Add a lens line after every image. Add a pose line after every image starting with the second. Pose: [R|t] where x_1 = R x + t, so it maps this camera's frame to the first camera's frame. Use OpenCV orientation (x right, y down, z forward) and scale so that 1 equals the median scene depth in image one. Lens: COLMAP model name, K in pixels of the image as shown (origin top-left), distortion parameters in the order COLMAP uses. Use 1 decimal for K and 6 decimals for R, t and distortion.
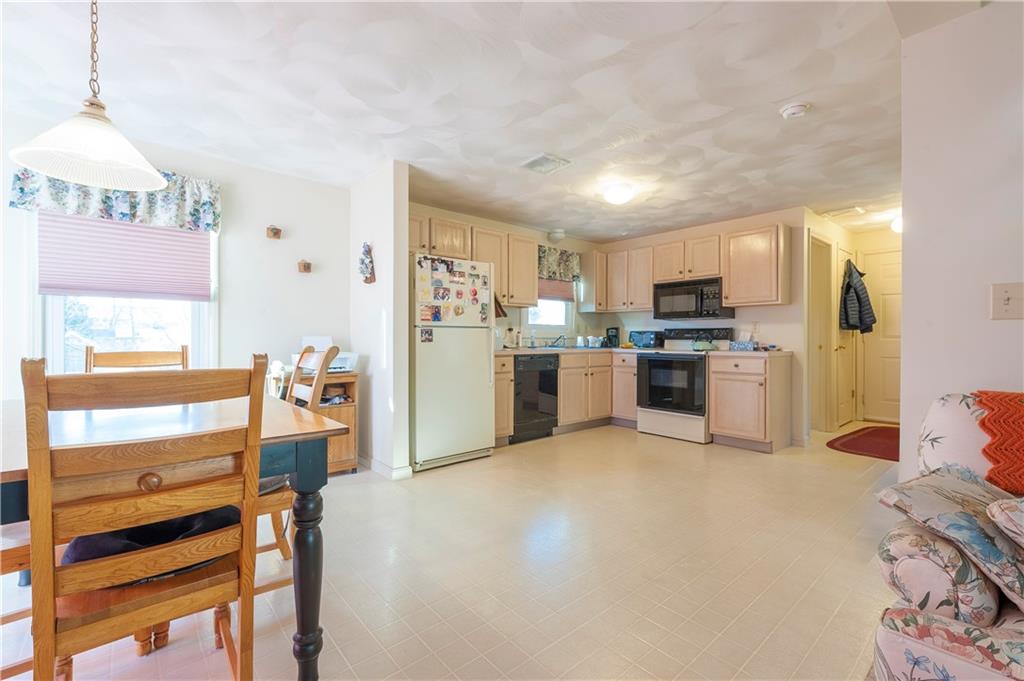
lens RADIAL K [[442.9, 0, 507.2], [0, 442.9, 340.0], [0, 0, 1]] dist [0.002092, 0.000364]
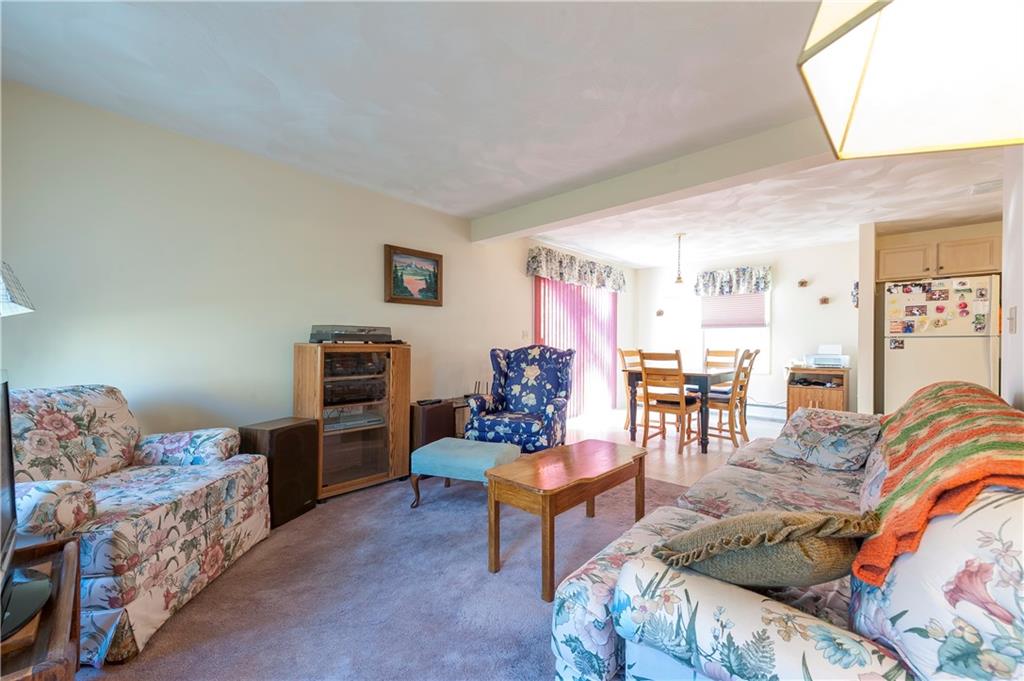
lens RADIAL K [[398.2, 0, 502.8], [0, 398.2, 347.4], [0, 0, 1]] dist [-0.011019, -0.000756]
pose [[0.077783, 0.006729, -0.996948, 0.717699], [-0.005307, 0.999966, 0.006335, -0.001315], [0.996956, 0.004798, 0.077816, -0.208651]]
